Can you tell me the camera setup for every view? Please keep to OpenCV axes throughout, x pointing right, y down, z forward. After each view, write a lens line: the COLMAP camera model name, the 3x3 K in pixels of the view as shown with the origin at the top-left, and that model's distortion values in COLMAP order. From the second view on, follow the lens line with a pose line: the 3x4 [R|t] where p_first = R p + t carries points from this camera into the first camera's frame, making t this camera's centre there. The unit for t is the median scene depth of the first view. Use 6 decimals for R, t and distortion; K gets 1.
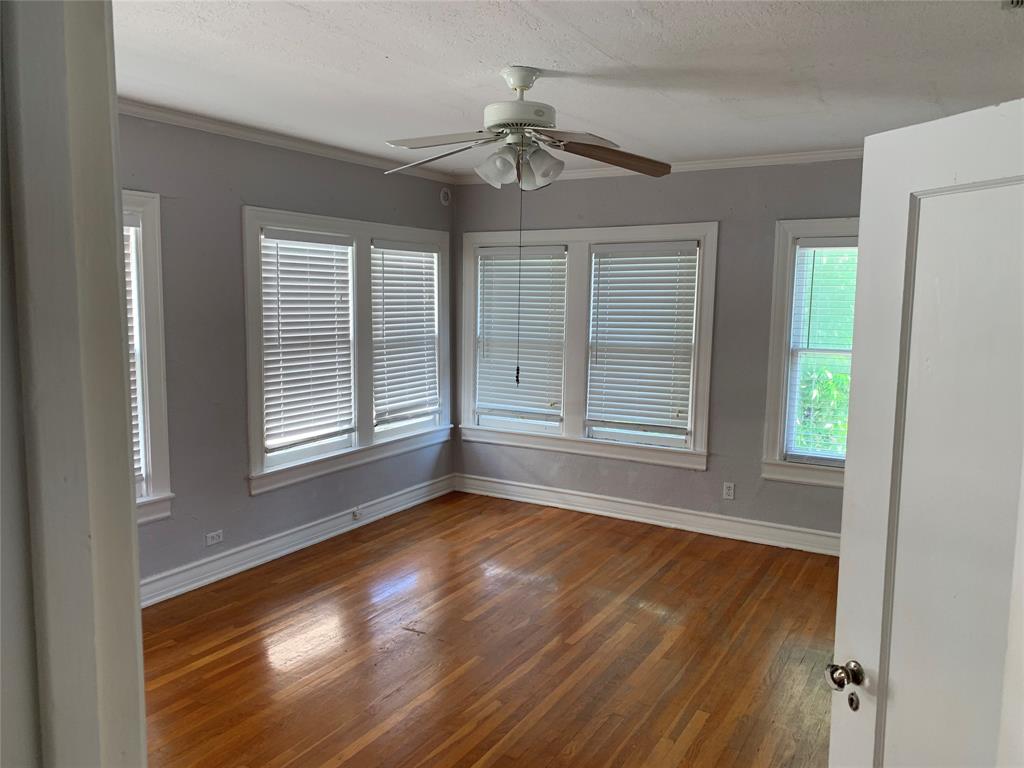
lens RADIAL K [[770.7, 0, 512.6], [0, 770.7, 386.5], [0, 0, 1]] dist [0.033061, -0.047816]
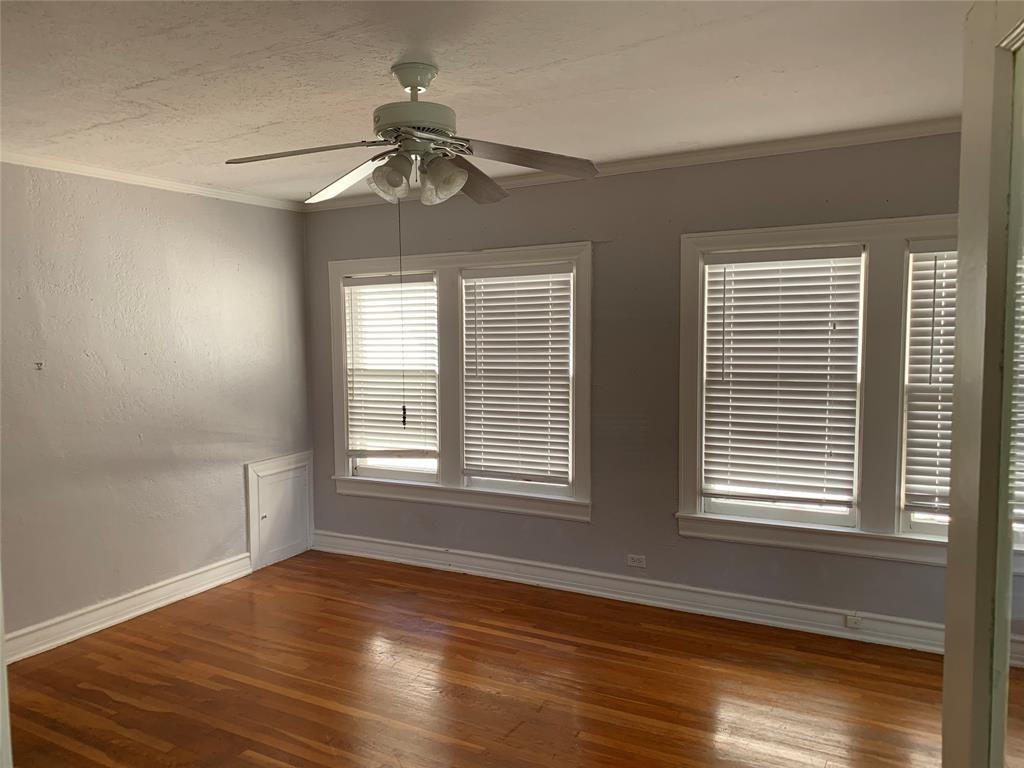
lens RADIAL K [[770.7, 0, 512.1], [0, 770.7, 387.2], [0, 0, 1]] dist [0.033061, -0.047816]
pose [[0.022345, 0.063888, -0.997707, 0.578626], [-0.105714, 0.992512, 0.061188, -0.074336], [0.994146, 0.104104, 0.028931, 0.720696]]
